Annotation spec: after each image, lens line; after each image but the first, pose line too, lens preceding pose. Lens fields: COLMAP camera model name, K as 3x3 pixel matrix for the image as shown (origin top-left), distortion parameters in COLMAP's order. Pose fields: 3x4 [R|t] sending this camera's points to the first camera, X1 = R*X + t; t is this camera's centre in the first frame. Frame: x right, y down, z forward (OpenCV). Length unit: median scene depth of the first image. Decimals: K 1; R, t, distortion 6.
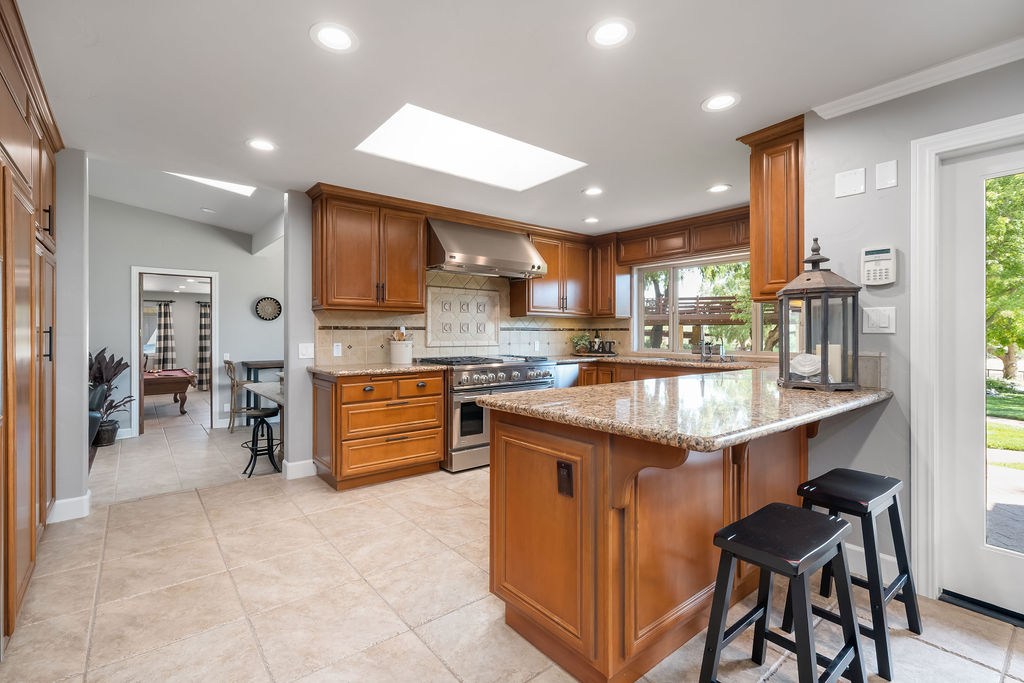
lens RADIAL K [[480.3, 0, 514.6], [0, 480.3, 336.0], [0, 0, 1]] dist [0.004012, 0.000518]
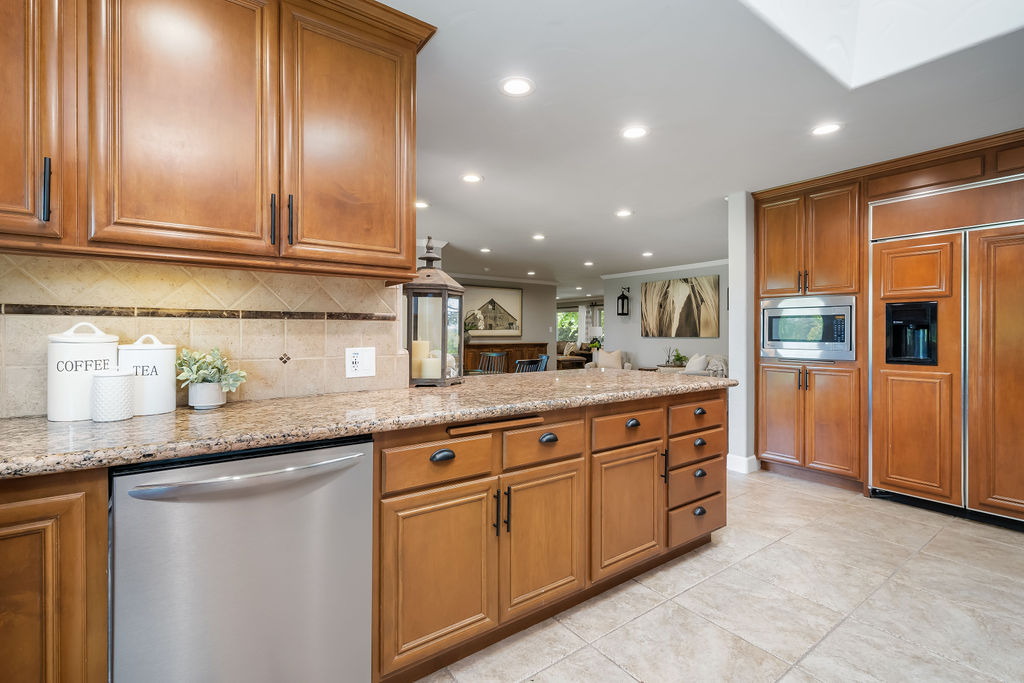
lens RADIAL K [[459.8, 0, 508.6], [0, 459.8, 333.8], [0, 0, 1]] dist [0.000026, -0.000484]
pose [[-0.997307, -0.000545, 0.073337, 0.292902], [-0.000358, 0.999997, 0.002572, -0.003679], [-0.073338, 0.002539, -0.997304, 1.484618]]
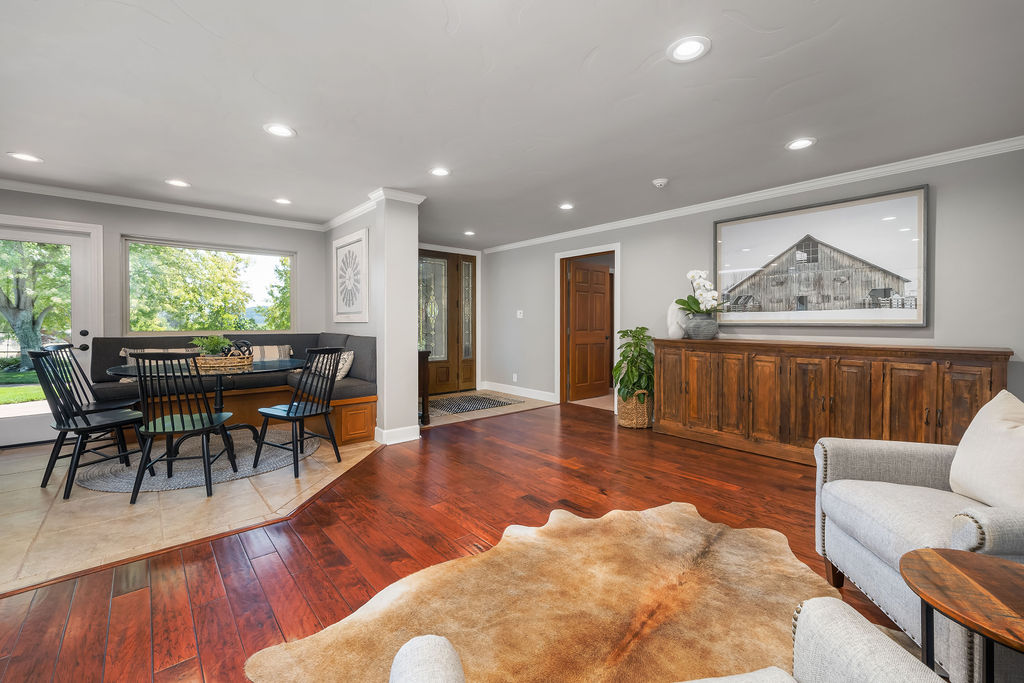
lens RADIAL K [[429.9, 0, 512.3], [0, 429.9, 323.3], [0, 0, 1]] dist [-0.001684, -0.000539]
pose [[-0.025769, -0.002900, 0.999664, -0.521087], [-0.000969, 0.999995, 0.002876, 0.011341], [-0.999667, -0.000895, -0.025771, -0.656026]]
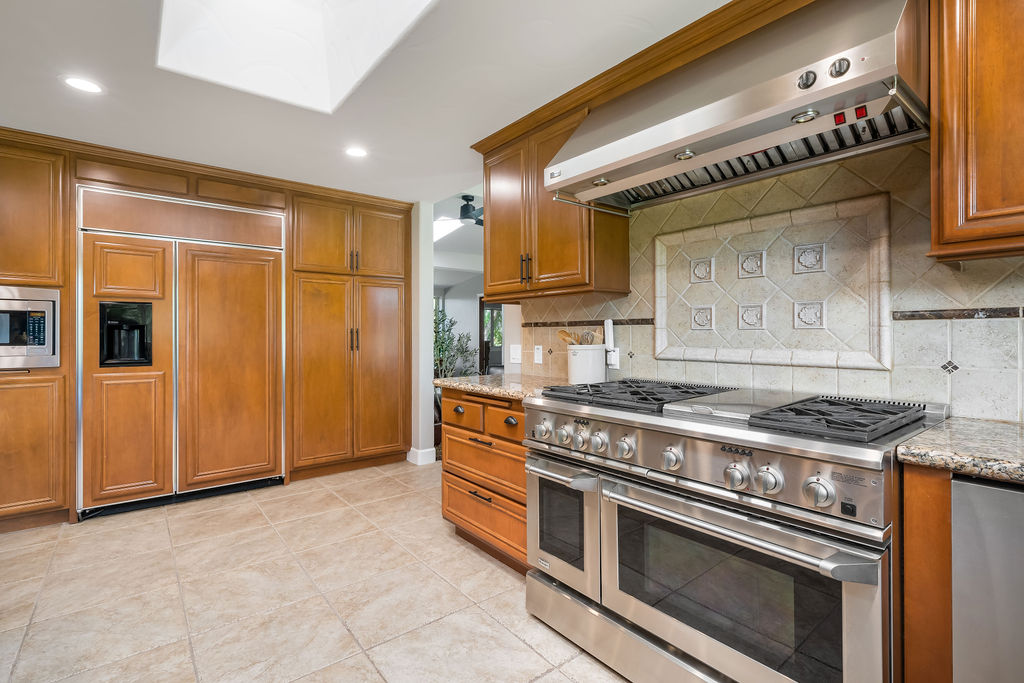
lens RADIAL K [[480.3, 0, 496.3], [0, 480.3, 332.3], [0, 0, 1]] dist [0.004012, 0.000518]
pose [[-0.044048, -0.000661, -0.999029, 0.470340], [-0.000665, 1.000000, -0.000632, -0.005936], [0.999029, 0.000637, -0.044049, 1.251371]]
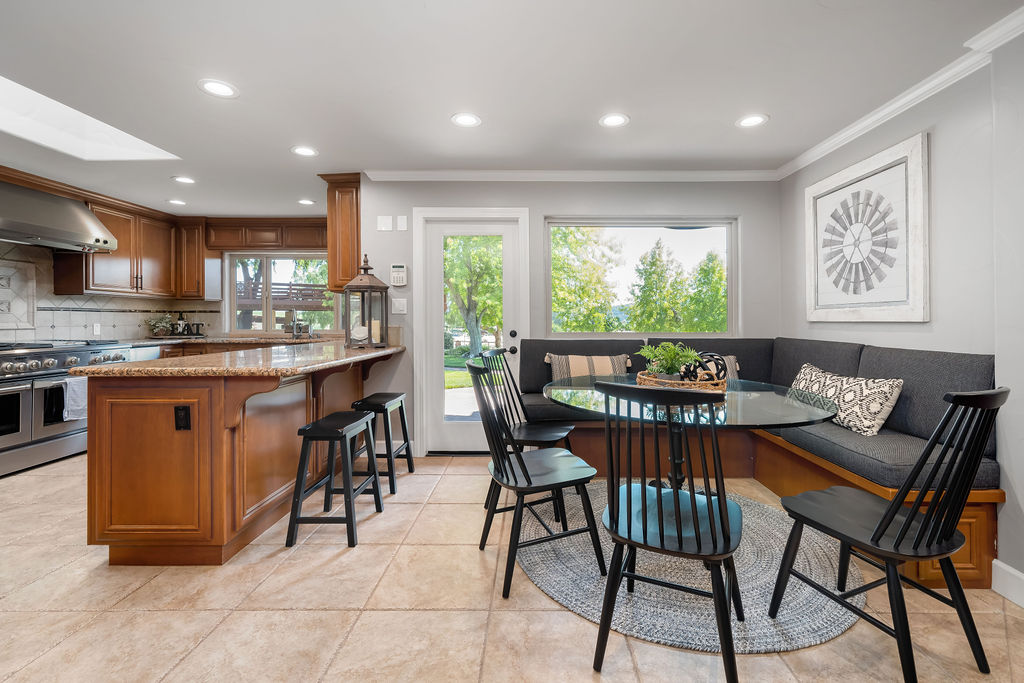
lens RADIAL K [[429.9, 0, 520.1], [0, 429.9, 322.1], [0, 0, 1]] dist [-0.001684, -0.000539]
pose [[0.656224, -0.004425, 0.754553, -0.067501], [0.001362, 0.999988, 0.004680, 0.009414], [-0.754565, -0.002043, 0.656222, -0.185532]]
